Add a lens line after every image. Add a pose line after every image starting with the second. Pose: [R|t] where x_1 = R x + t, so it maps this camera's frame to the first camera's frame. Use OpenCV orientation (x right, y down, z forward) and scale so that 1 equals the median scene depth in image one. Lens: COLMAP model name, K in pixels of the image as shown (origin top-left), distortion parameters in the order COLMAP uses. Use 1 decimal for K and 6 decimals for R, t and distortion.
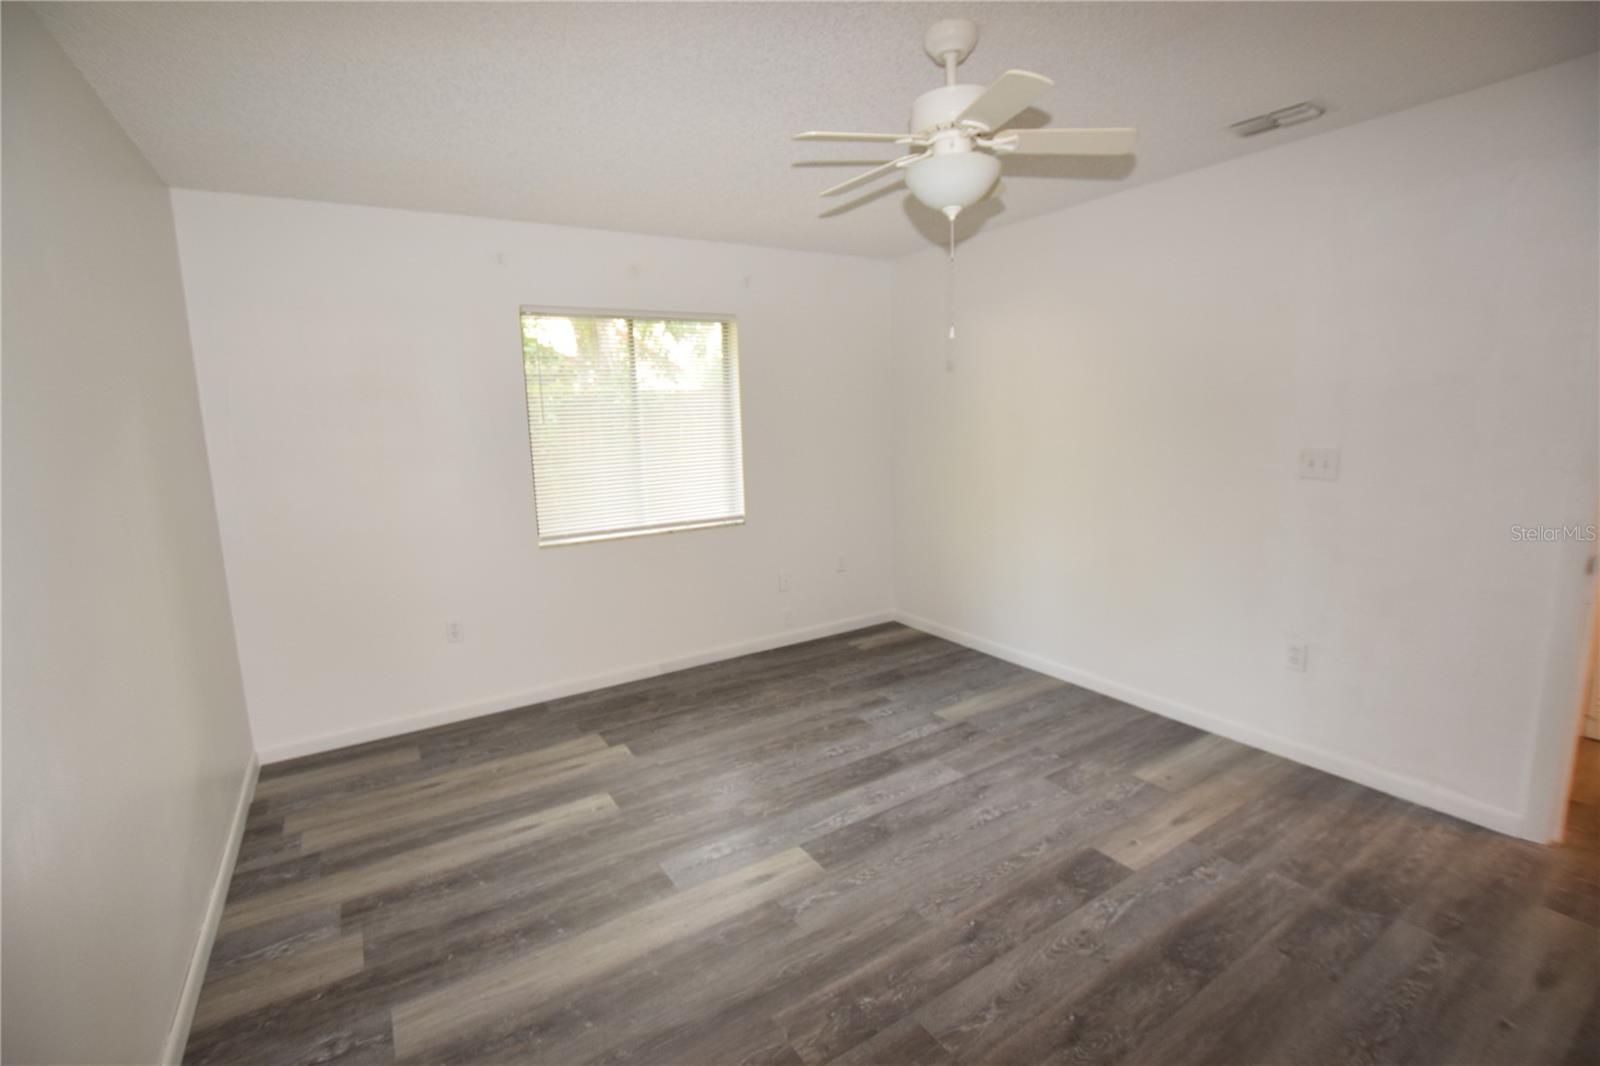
lens RADIAL K [[701.1, 0, 789.2], [0, 701.1, 523.6], [0, 0, 1]] dist [-0.025443, 0.001529]
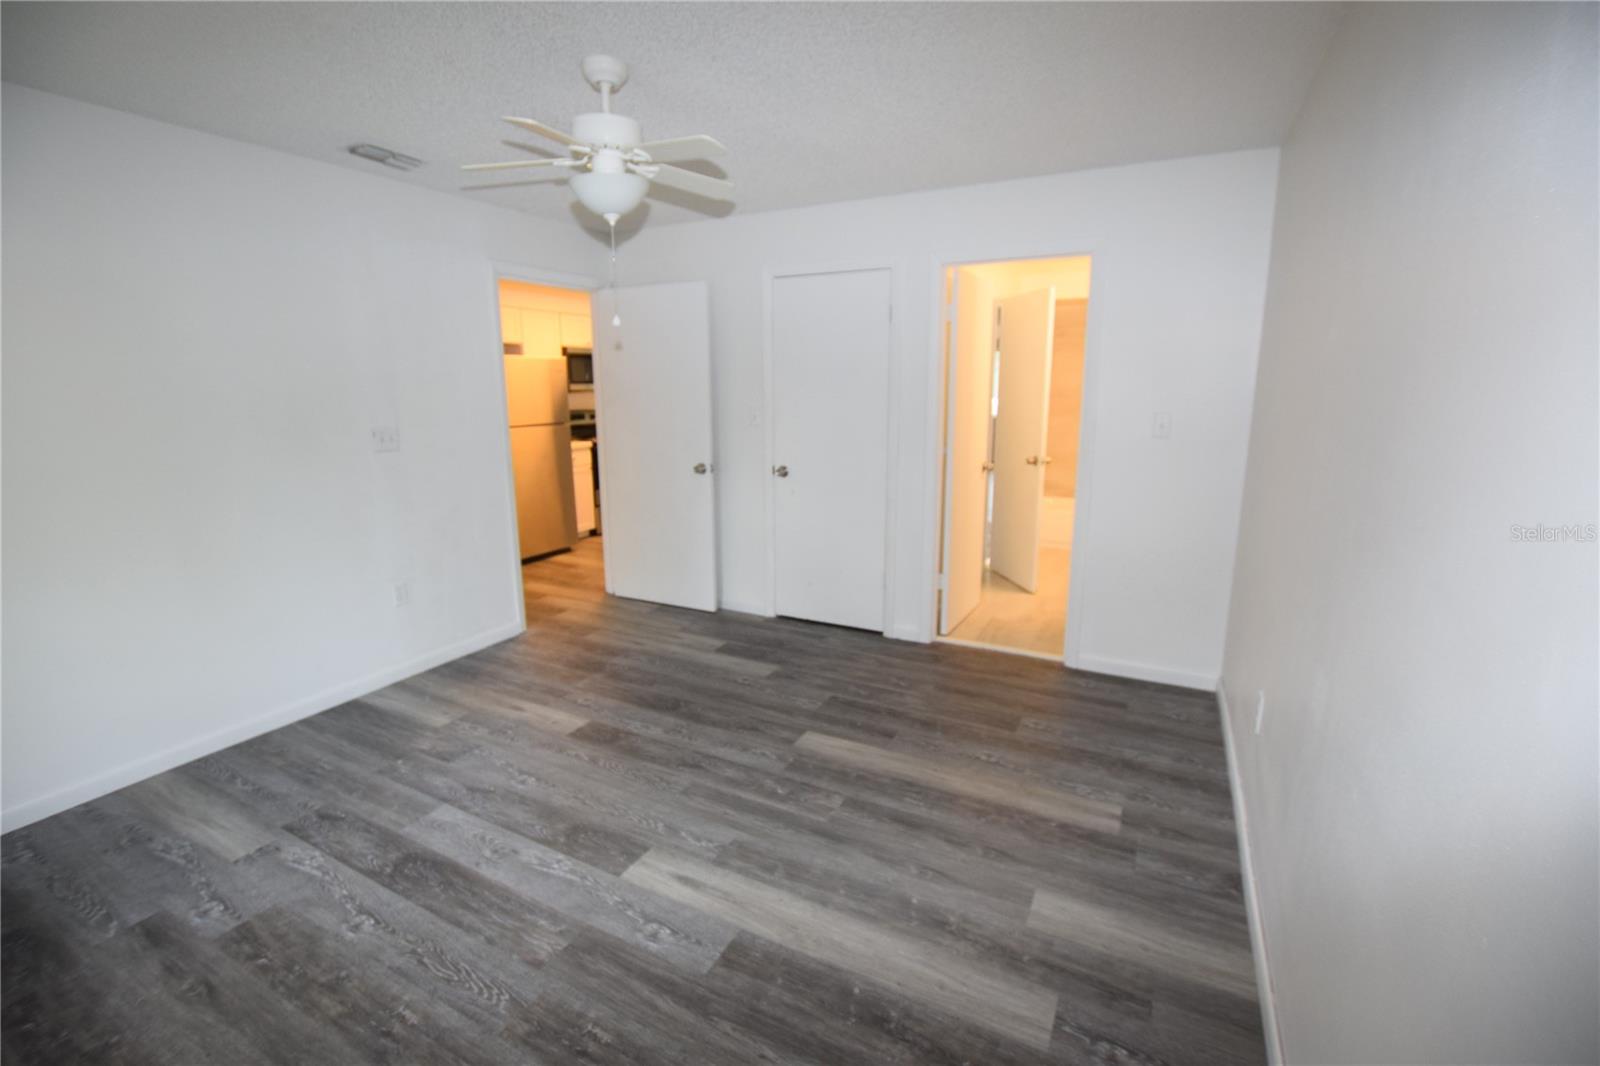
lens RADIAL K [[701.1, 0, 789.2], [0, 701.1, 523.6], [0, 0, 1]] dist [-0.025443, 0.001529]
pose [[-0.496260, -0.134512, 0.857690, -0.773829], [0.154972, 0.958333, 0.239962, -0.140953], [-0.854231, 0.252001, -0.454737, 1.085448]]
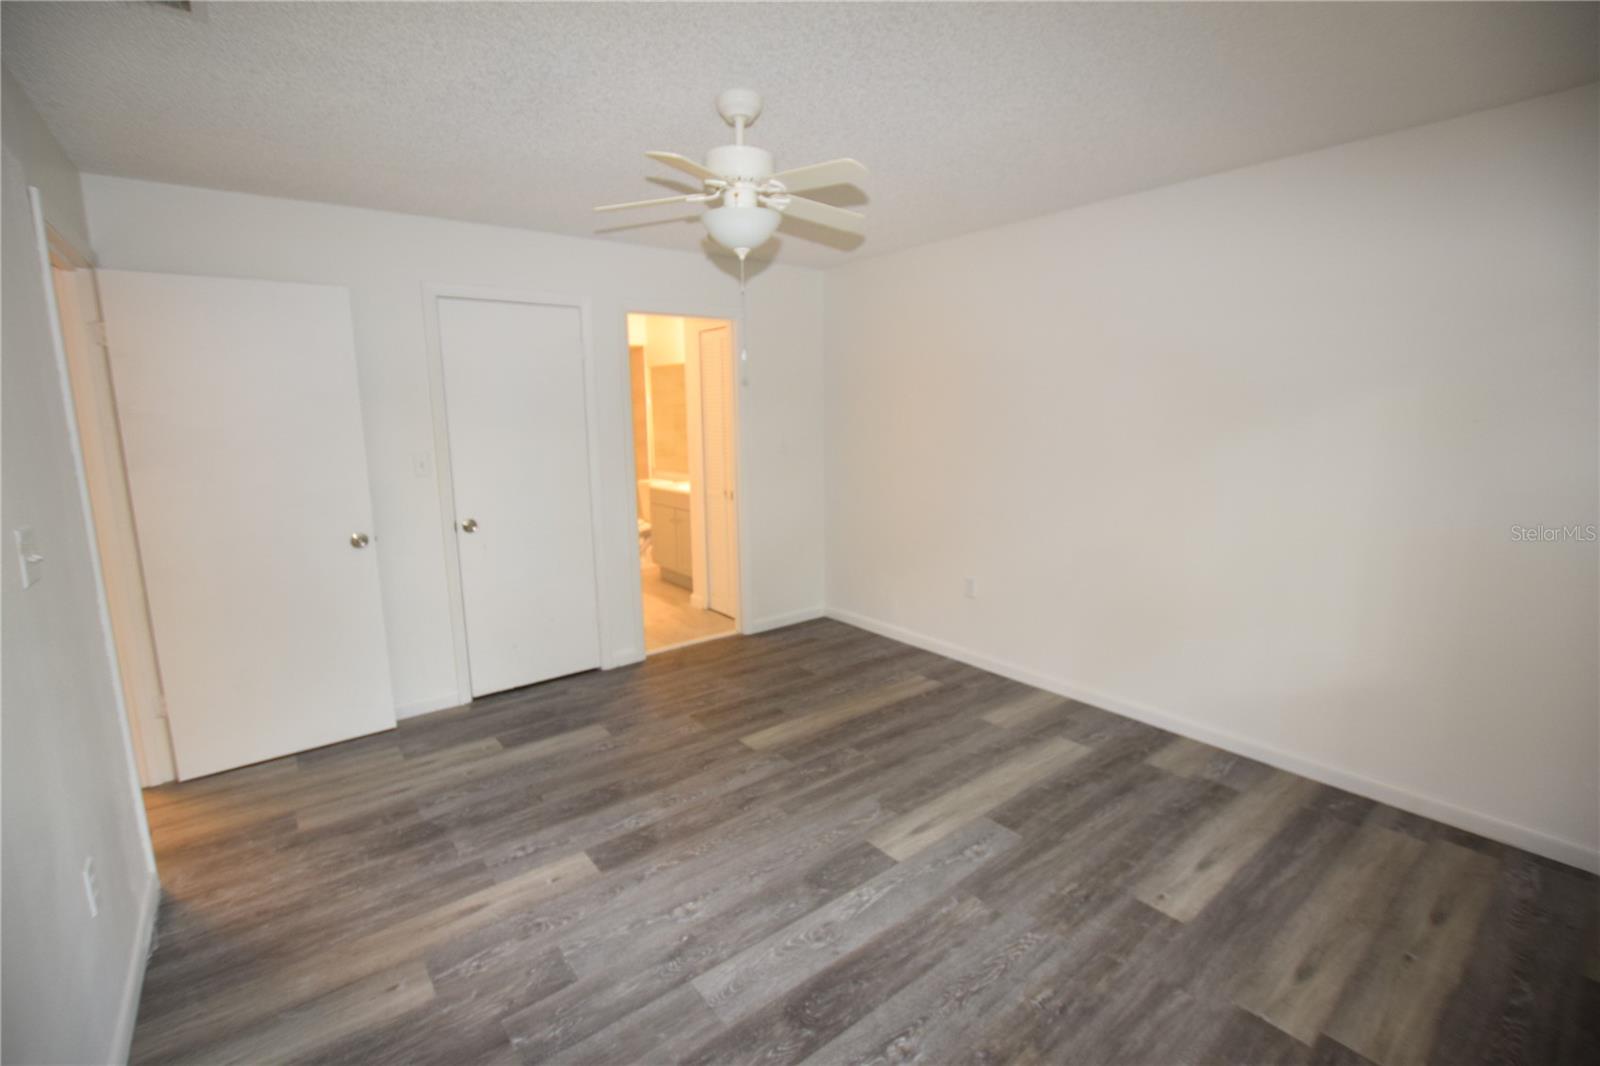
lens RADIAL K [[697.2, 0, 783.2], [0, 697.2, 527.9], [0, 0, 1]] dist [-0.023661, 0.000434]
pose [[-0.994592, 0.060882, -0.084138, 0.223956], [0.031304, 0.948216, 0.316079, -0.286823], [0.099024, 0.311736, -0.944995, 1.723962]]
